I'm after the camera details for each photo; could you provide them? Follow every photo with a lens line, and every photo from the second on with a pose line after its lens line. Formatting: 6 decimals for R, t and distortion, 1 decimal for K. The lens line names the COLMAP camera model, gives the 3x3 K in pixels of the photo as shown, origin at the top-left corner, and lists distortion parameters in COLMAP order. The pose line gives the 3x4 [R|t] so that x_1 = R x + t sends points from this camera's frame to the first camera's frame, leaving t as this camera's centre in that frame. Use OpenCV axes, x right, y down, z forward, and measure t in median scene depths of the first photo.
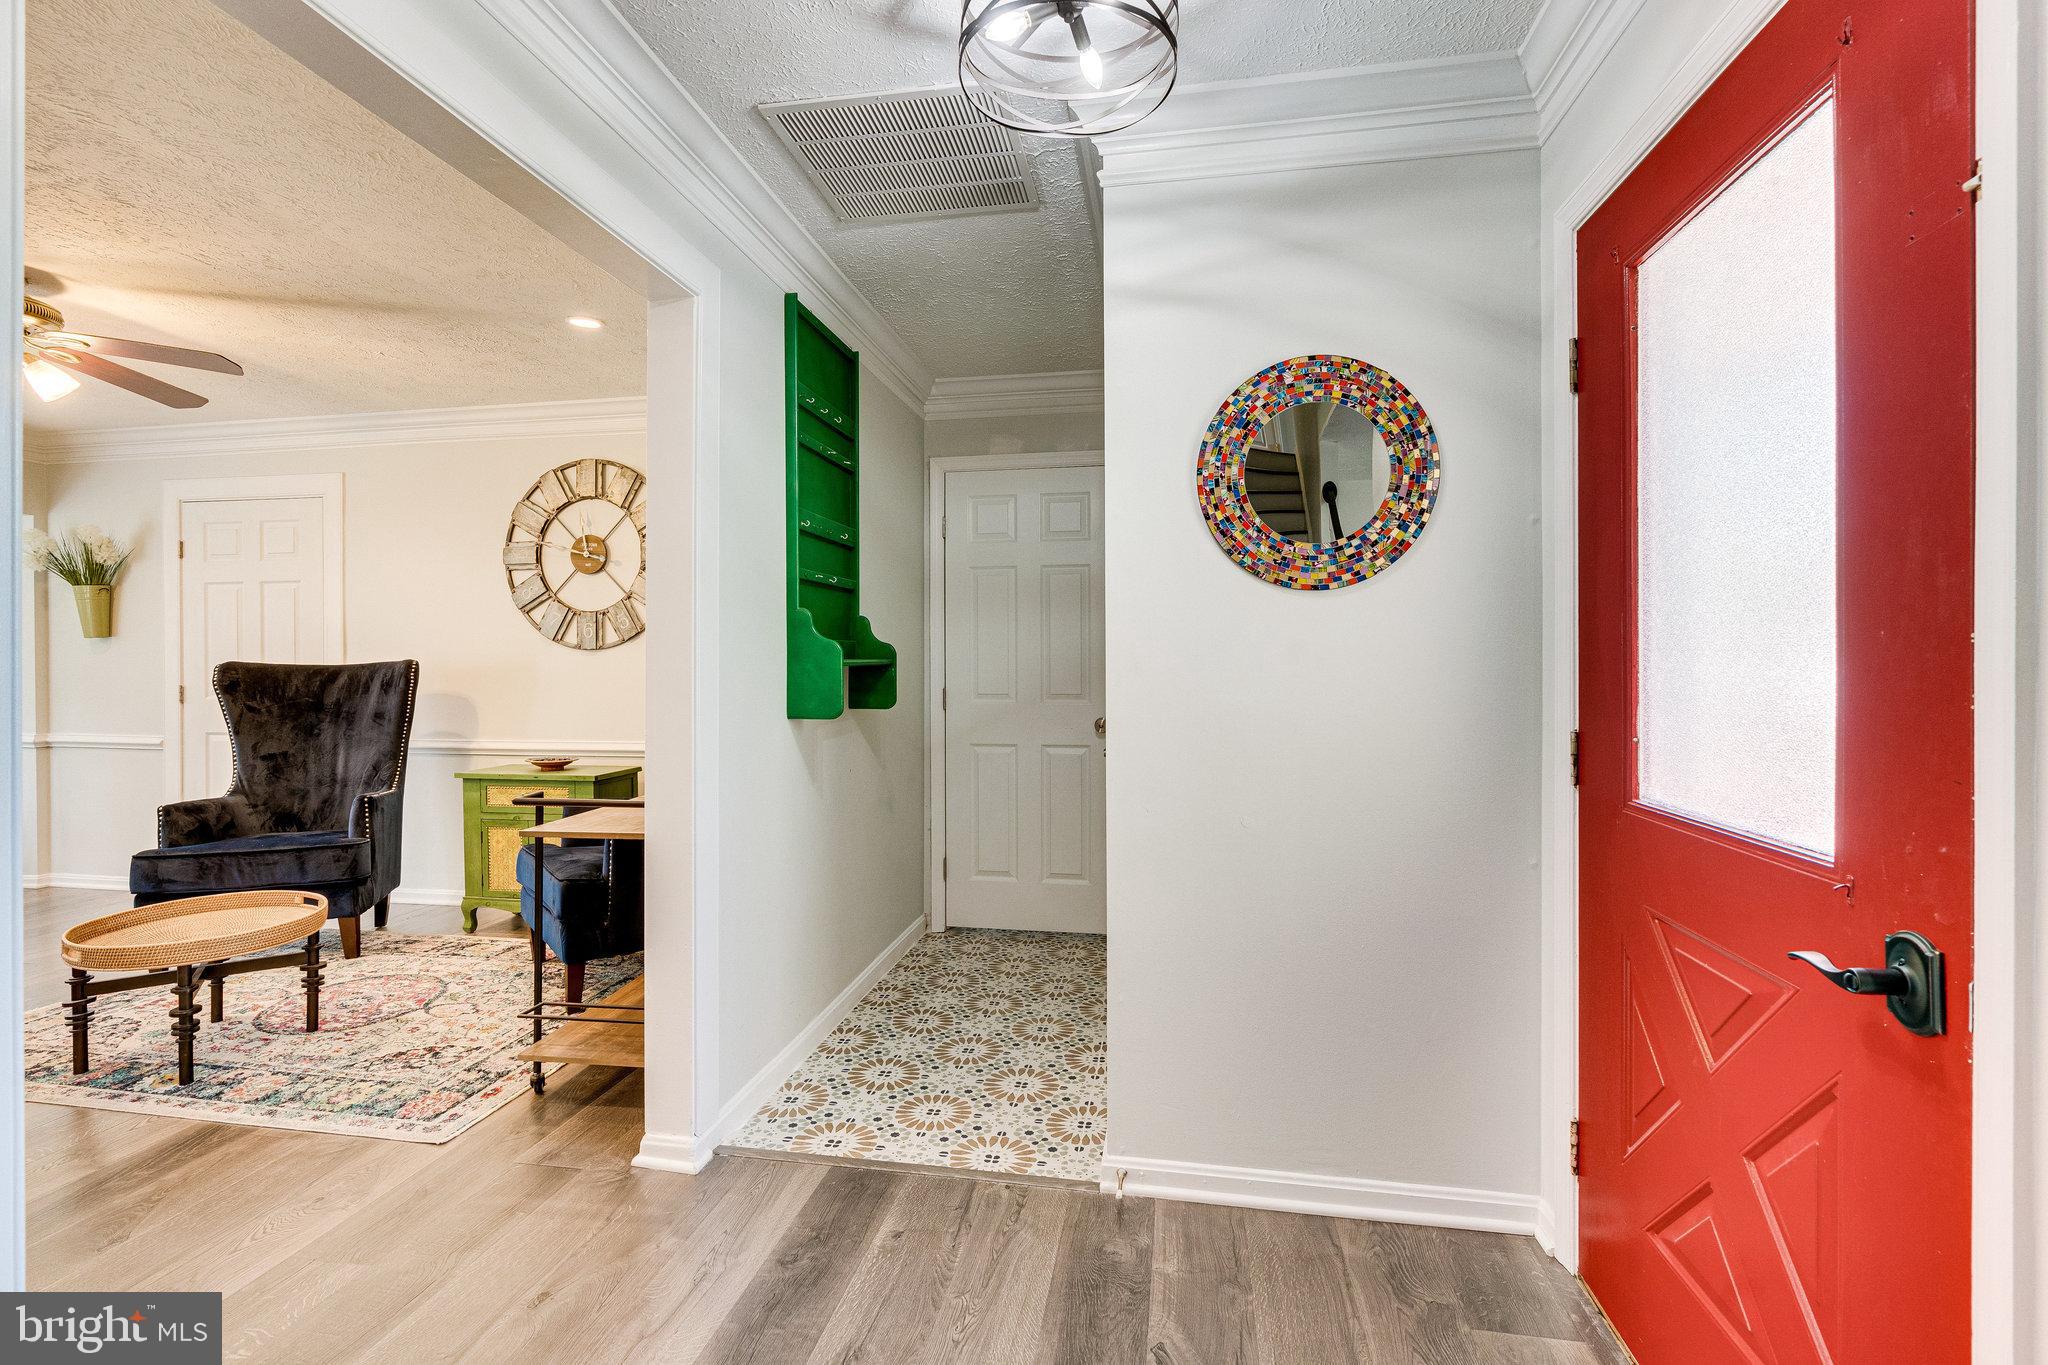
lens RADIAL K [[924.8, 0, 1025.0], [0, 924.8, 672.9], [0, 0, 1]] dist [-0.011181, 0.003722]
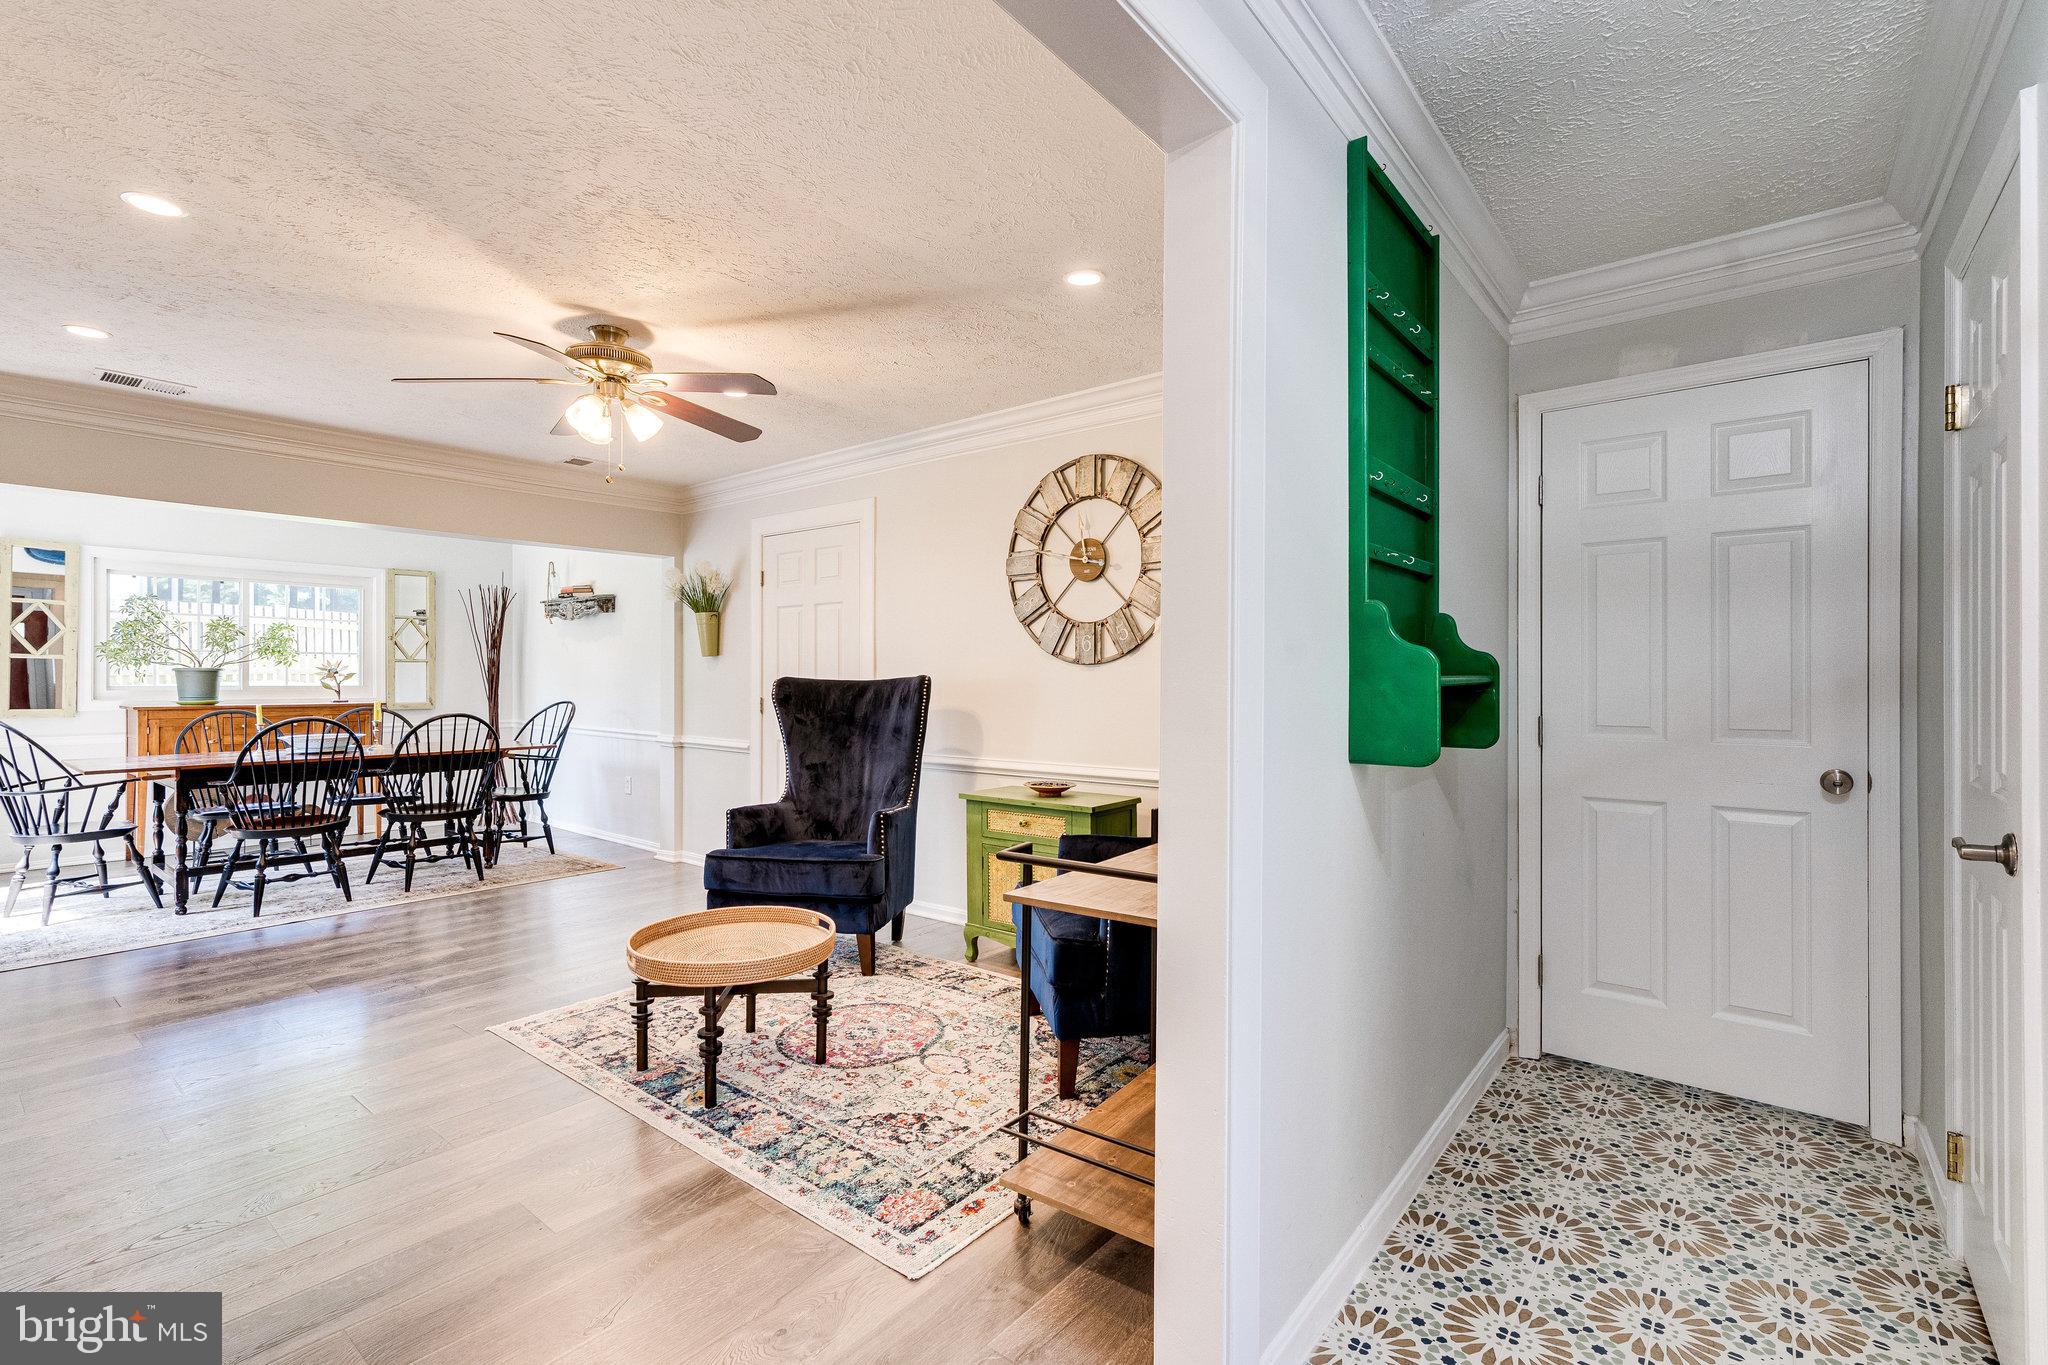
lens RADIAL K [[924.8, 0, 1025.0], [0, 924.8, 672.9], [0, 0, 1]] dist [-0.011181, 0.003722]
pose [[0.872848, -0.000543, -0.487991, -0.093190], [-0.007214, 0.999876, -0.014016, -0.003899], [0.487938, 0.015754, 0.872736, 0.200168]]
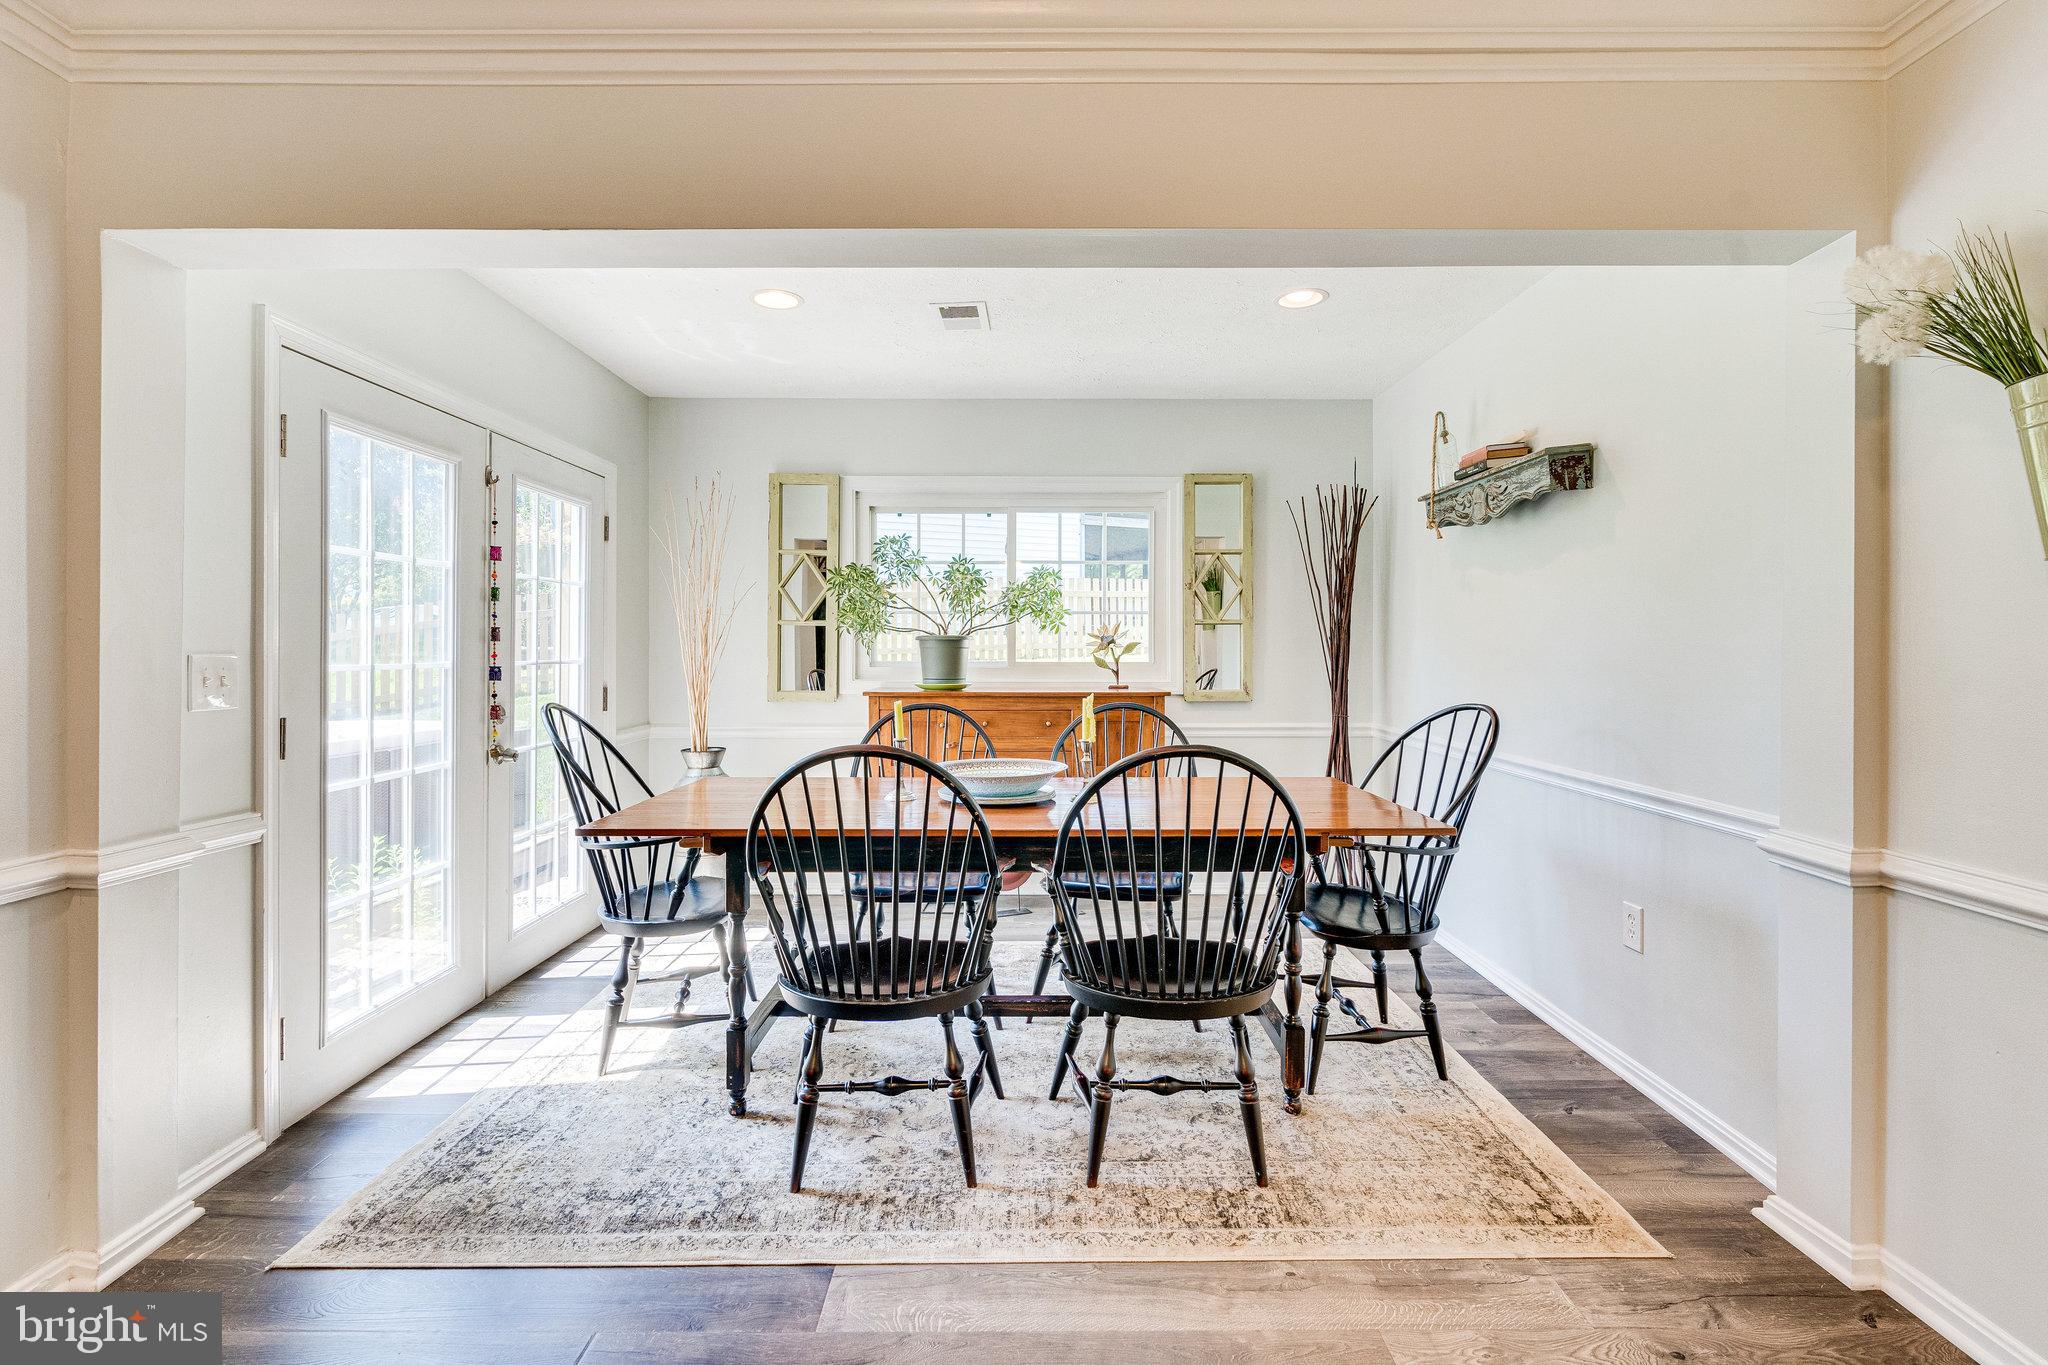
lens RADIAL K [[932.9, 0, 1027.4], [0, 932.9, 659.1], [0, 0, 1]] dist [-0.017572, 0.008134]
pose [[0.170490, 0.010073, -0.985308, -1.003715], [-0.012594, 0.999888, 0.008043, -0.006700], [0.985279, 0.011038, 0.170598, 0.801719]]
